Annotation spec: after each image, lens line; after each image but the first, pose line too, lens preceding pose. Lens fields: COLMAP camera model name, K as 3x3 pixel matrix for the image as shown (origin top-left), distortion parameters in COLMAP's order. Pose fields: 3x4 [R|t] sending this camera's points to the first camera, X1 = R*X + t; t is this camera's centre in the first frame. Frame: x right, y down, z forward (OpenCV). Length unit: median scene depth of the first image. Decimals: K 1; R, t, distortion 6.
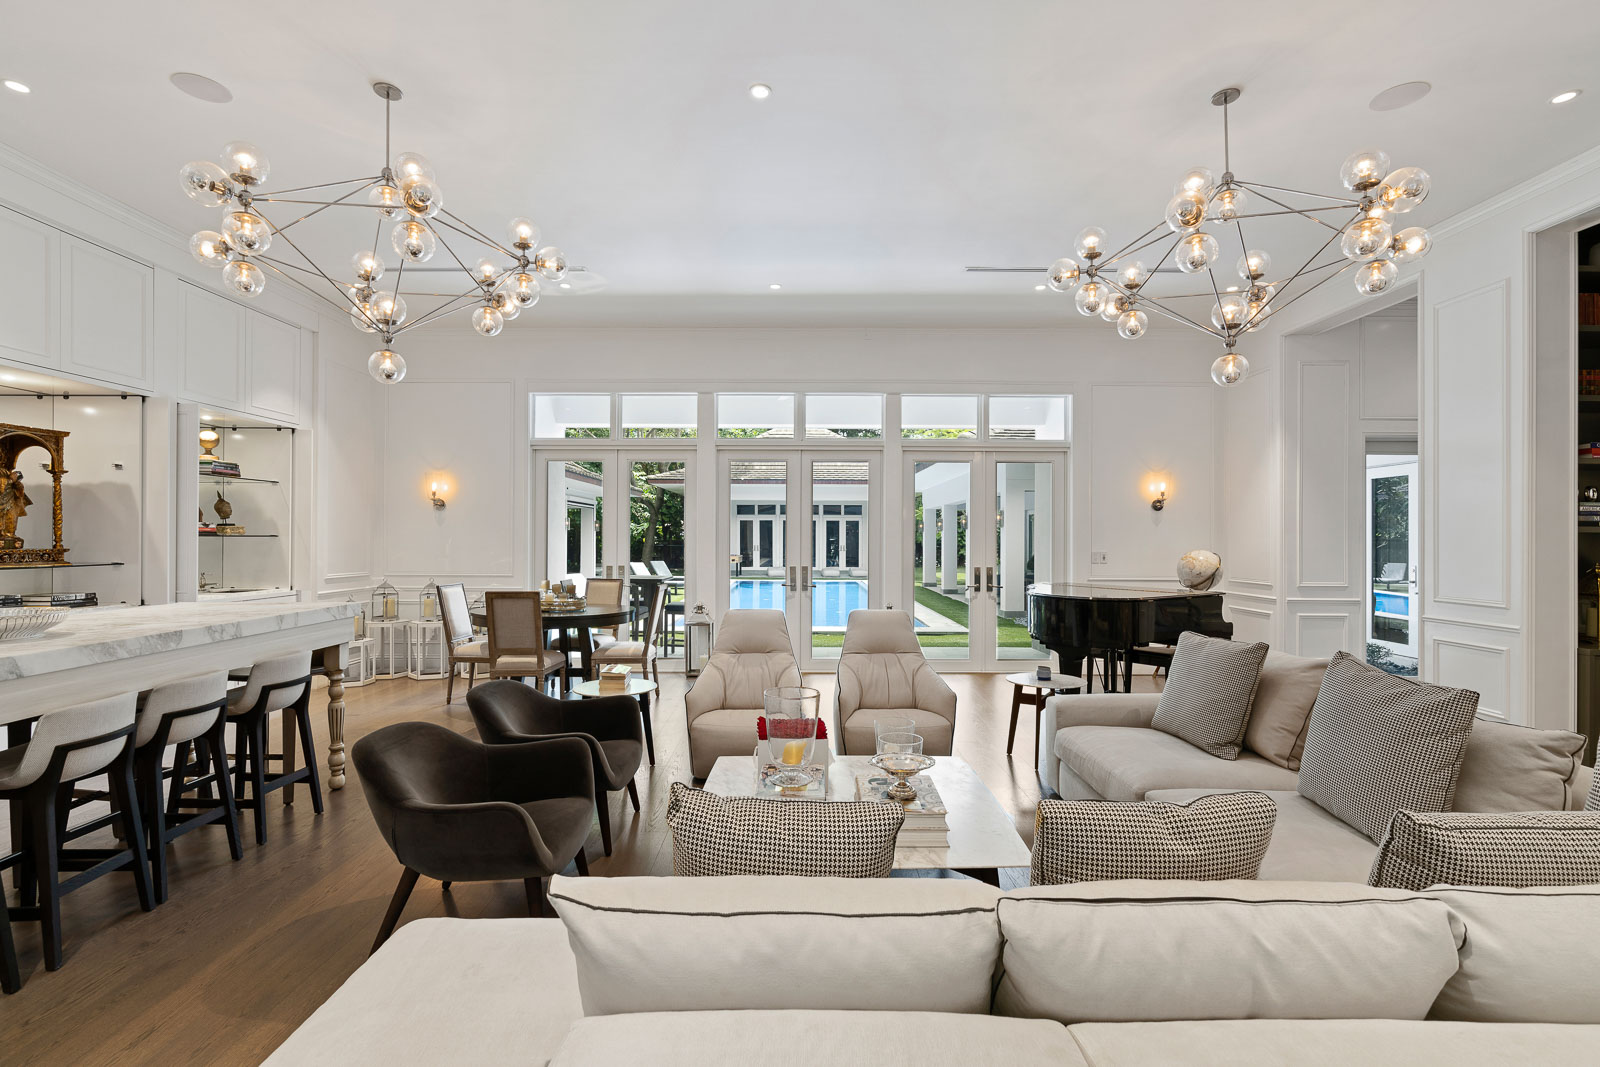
lens RADIAL K [[727.4, 0, 802.5], [0, 727.4, 532.5], [0, 0, 1]] dist [-0.004917, 0.001891]
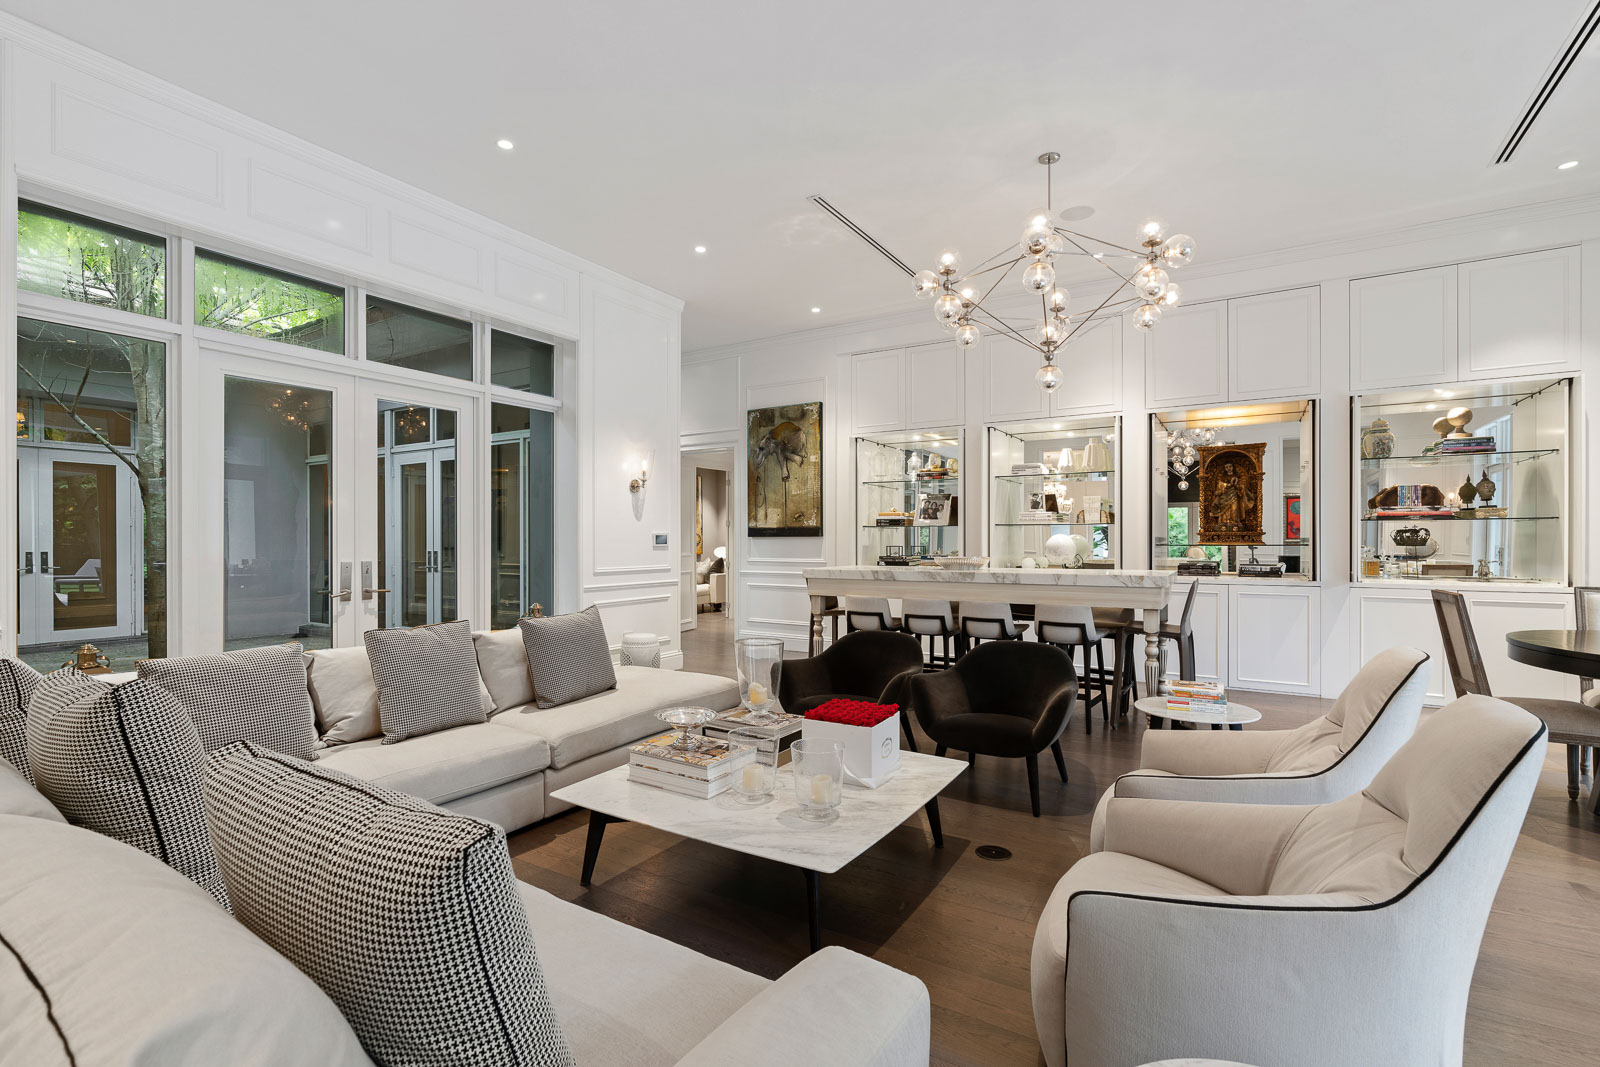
lens RADIAL K [[727.4, 0, 806.2], [0, 727.4, 543.3], [0, 0, 1]] dist [-0.004917, 0.001891]
pose [[-0.522778, 0.001269, -0.852468, 0.392854], [0.006811, 0.999973, -0.002689, 0.029305], [0.852442, -0.007212, -0.522773, 0.711728]]
